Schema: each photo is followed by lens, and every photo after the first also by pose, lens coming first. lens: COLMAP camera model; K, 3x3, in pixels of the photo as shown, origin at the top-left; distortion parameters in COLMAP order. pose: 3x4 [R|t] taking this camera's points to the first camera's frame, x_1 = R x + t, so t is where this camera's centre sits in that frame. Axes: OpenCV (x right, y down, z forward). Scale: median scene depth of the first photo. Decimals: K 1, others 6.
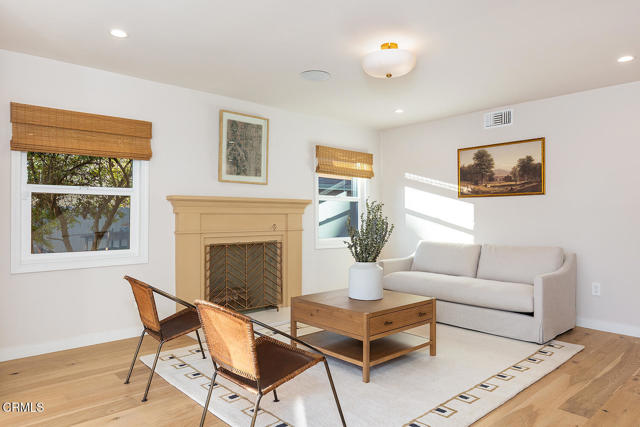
lens RADIAL K [[415.6, 0, 320.0], [0, 415.6, 213.5], [0, 0, 1]] dist [0.007404, 0.000793]
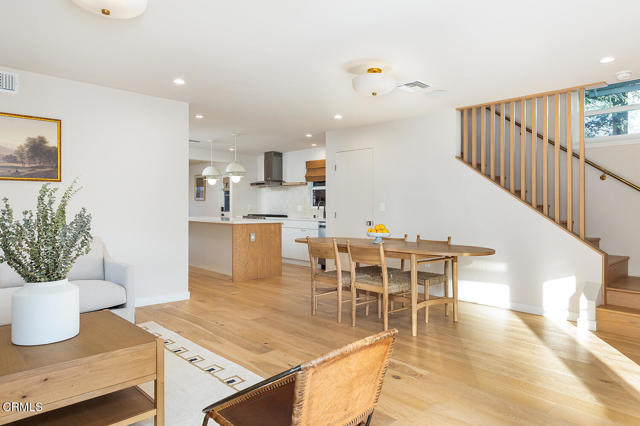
lens RADIAL K [[418.5, 0, 319.3], [0, 418.5, 197.0], [0, 0, 1]] dist [-0.001508, -0.000289]
pose [[-0.024091, 0.015065, 0.999596, -0.389597], [-0.010449, 0.999828, -0.015321, -0.003960], [-0.999655, -0.010814, -0.023930, 0.441961]]
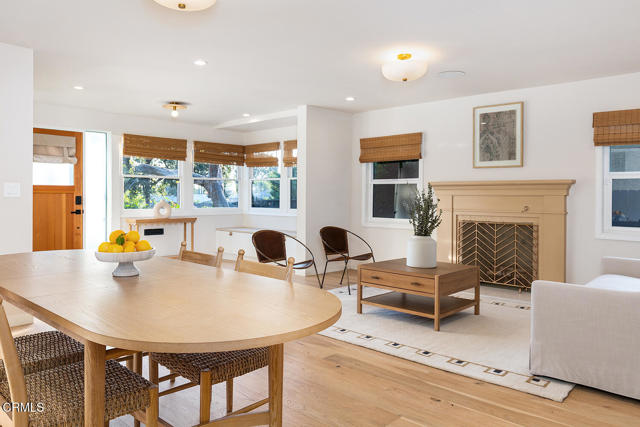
lens RADIAL K [[460.1, 0, 318.7], [0, 460.1, 194.0], [0, 0, 1]] dist [0.001109, 0.000546]
pose [[0.099126, -0.004312, -0.995066, 0.998479], [-0.000311, 0.999990, -0.004364, 0.002136], [0.995075, 0.000742, 0.099124, 0.423152]]
